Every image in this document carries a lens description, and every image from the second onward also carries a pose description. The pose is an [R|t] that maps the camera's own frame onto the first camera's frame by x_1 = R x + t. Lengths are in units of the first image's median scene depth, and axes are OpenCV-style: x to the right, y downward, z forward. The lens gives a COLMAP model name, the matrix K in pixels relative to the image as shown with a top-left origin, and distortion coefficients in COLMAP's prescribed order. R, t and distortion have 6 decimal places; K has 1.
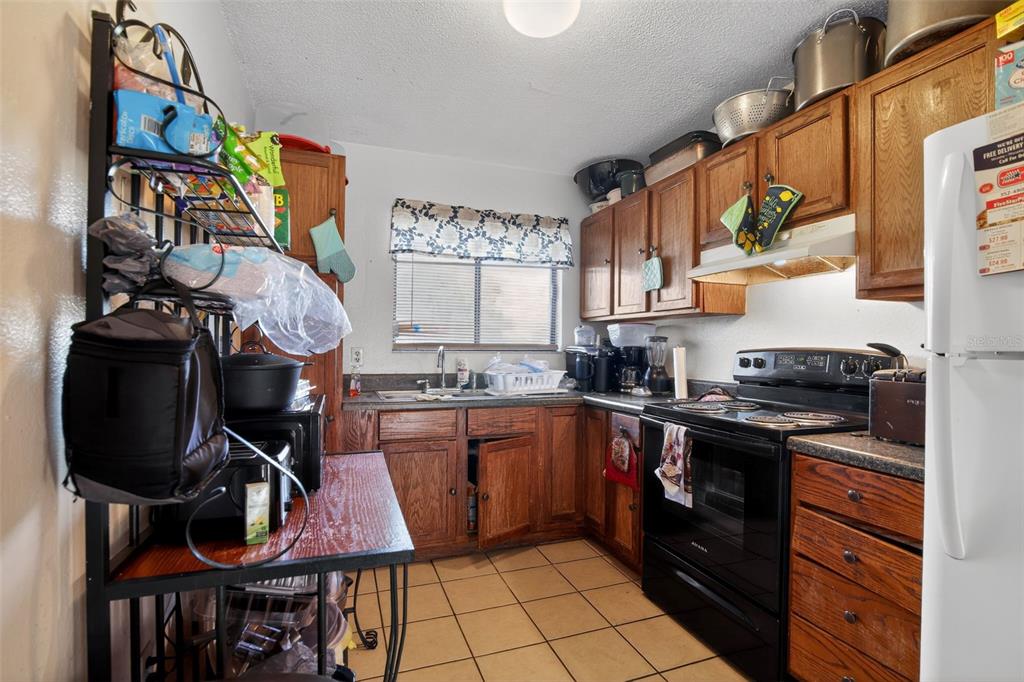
lens RADIAL K [[473.5, 0, 511.3], [0, 473.5, 346.1], [0, 0, 1]] dist [-0.023660, 0.001976]
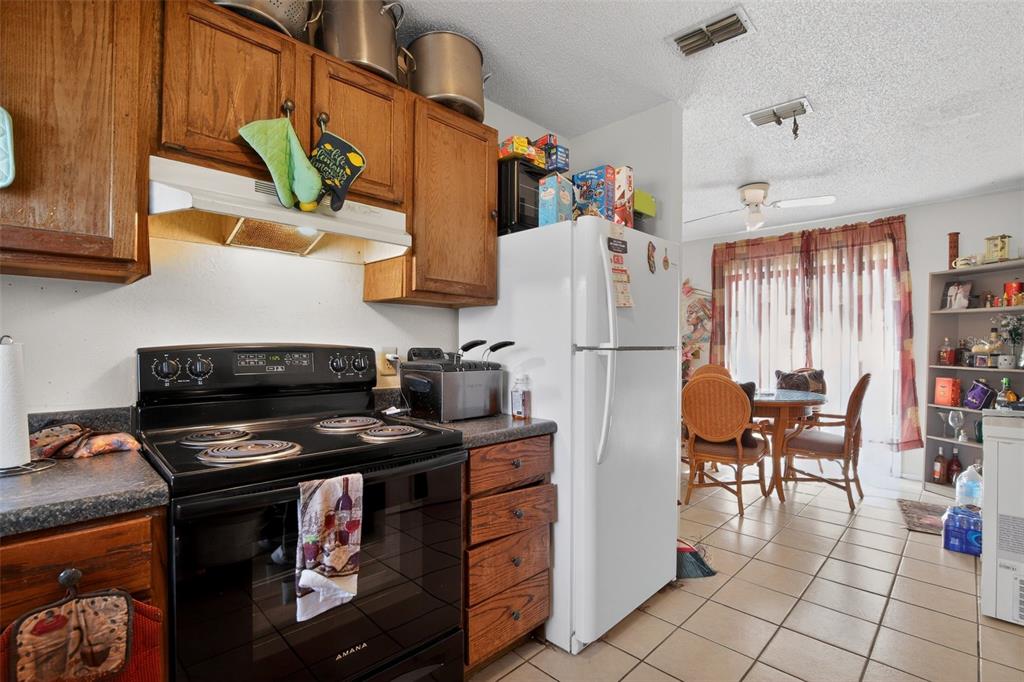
lens RADIAL K [[473.5, 0, 515.5], [0, 473.5, 344.7], [0, 0, 1]] dist [-0.023660, 0.001976]
pose [[-0.424424, -0.009951, 0.905409, -0.278538], [-0.008728, 0.999938, 0.006898, -0.003414], [-0.905422, -0.004975, -0.424484, 1.073930]]
